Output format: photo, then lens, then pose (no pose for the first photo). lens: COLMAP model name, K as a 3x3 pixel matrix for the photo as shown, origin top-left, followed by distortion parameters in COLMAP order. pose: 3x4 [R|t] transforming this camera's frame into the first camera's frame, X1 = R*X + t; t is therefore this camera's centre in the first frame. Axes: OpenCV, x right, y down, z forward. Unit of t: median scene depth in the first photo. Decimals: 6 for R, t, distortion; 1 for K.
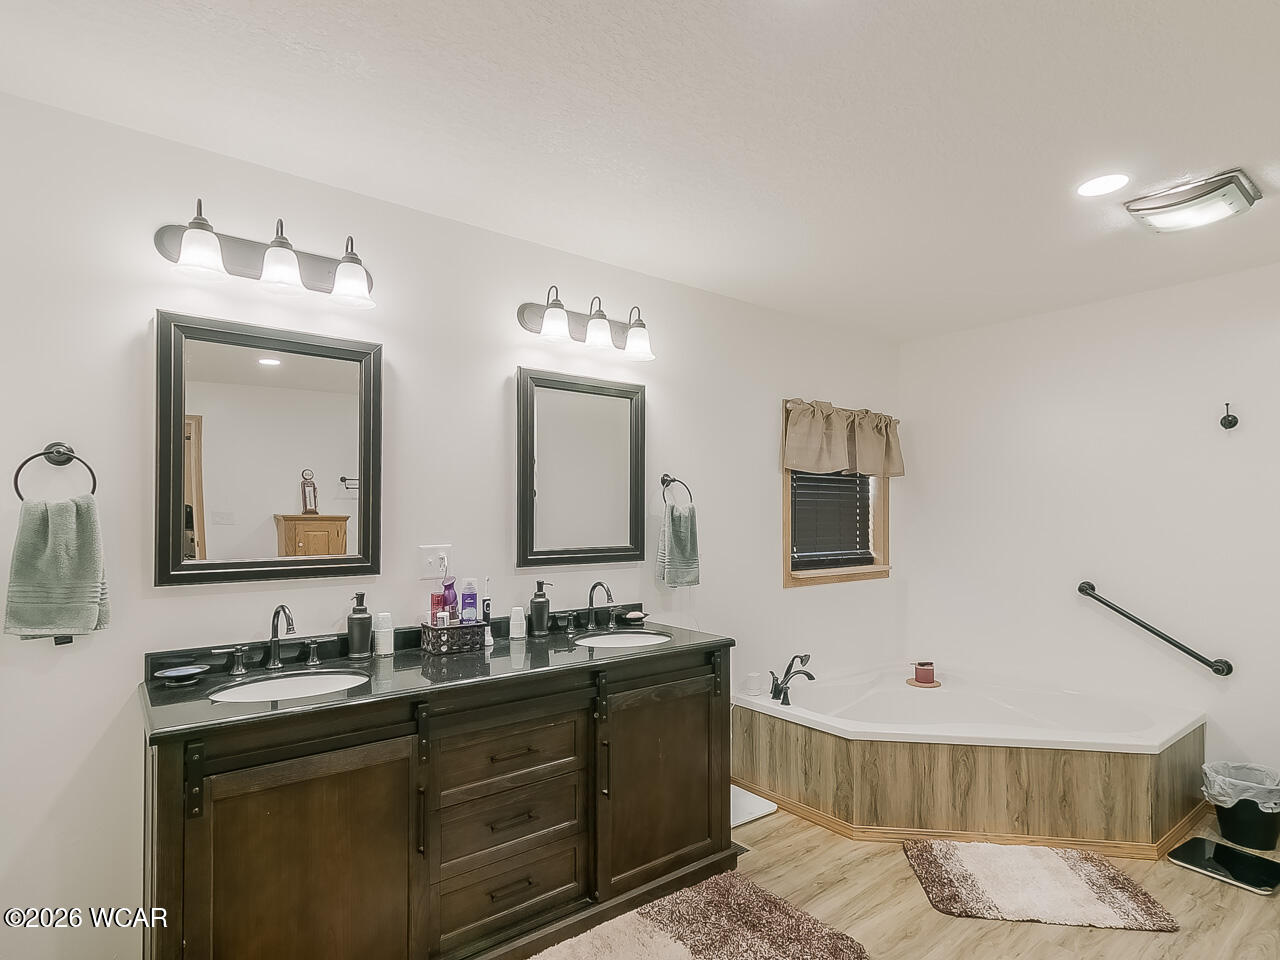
lens RADIAL K [[677.7, 0, 596.4], [0, 677.7, 502.9], [0, 0, 1]] dist [0.002096, -0.000766]
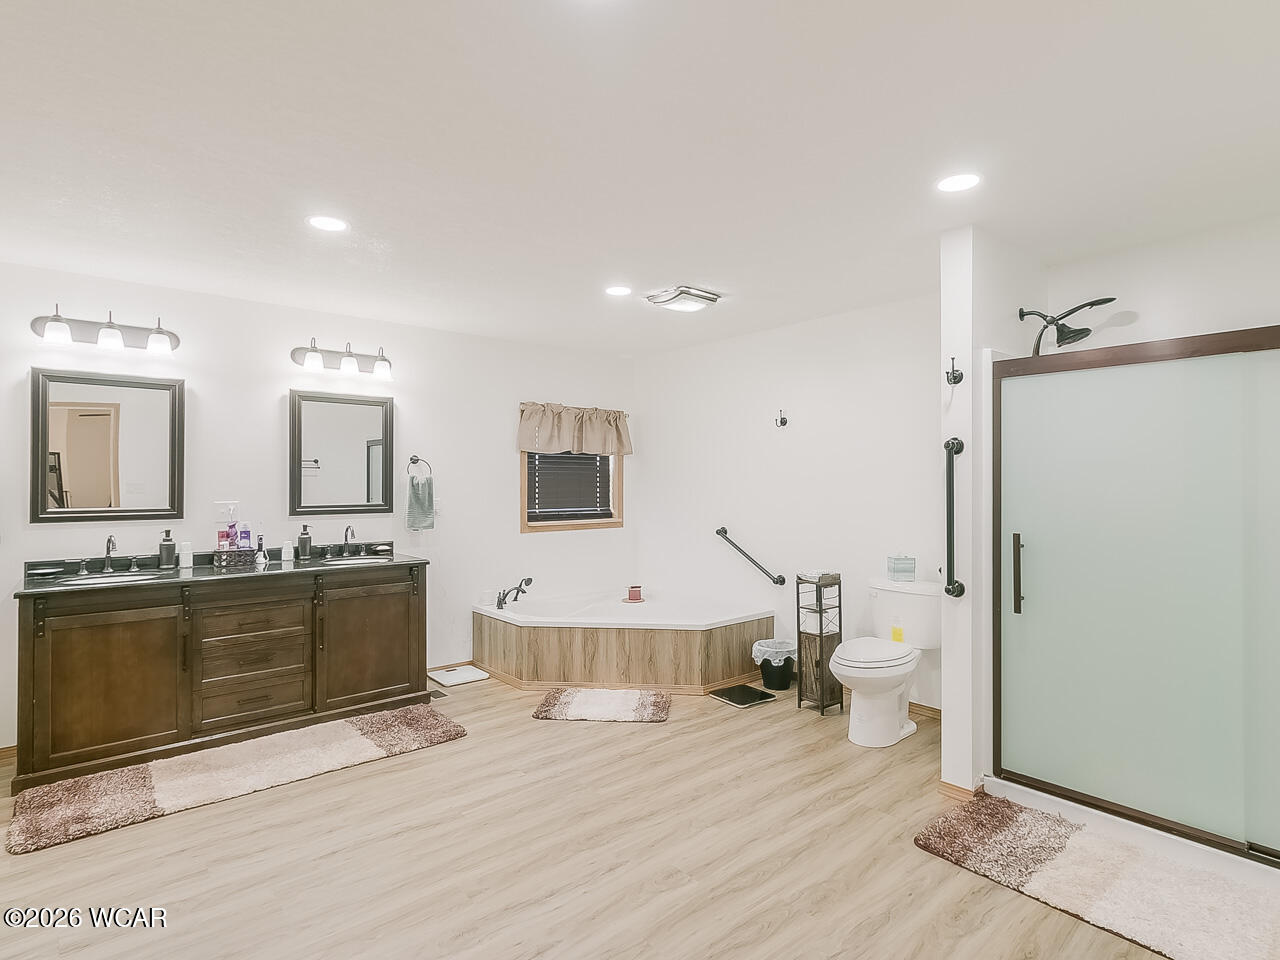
lens RADIAL K [[673.6, 0, 630.4], [0, 673.6, 470.3], [0, 0, 1]] dist [0.001225, -0.000081]
pose [[0.997884, -0.001204, 0.065011, 0.544743], [0.001335, 0.999997, -0.001966, -0.006547], [-0.065009, 0.002049, 0.997883, -0.584002]]
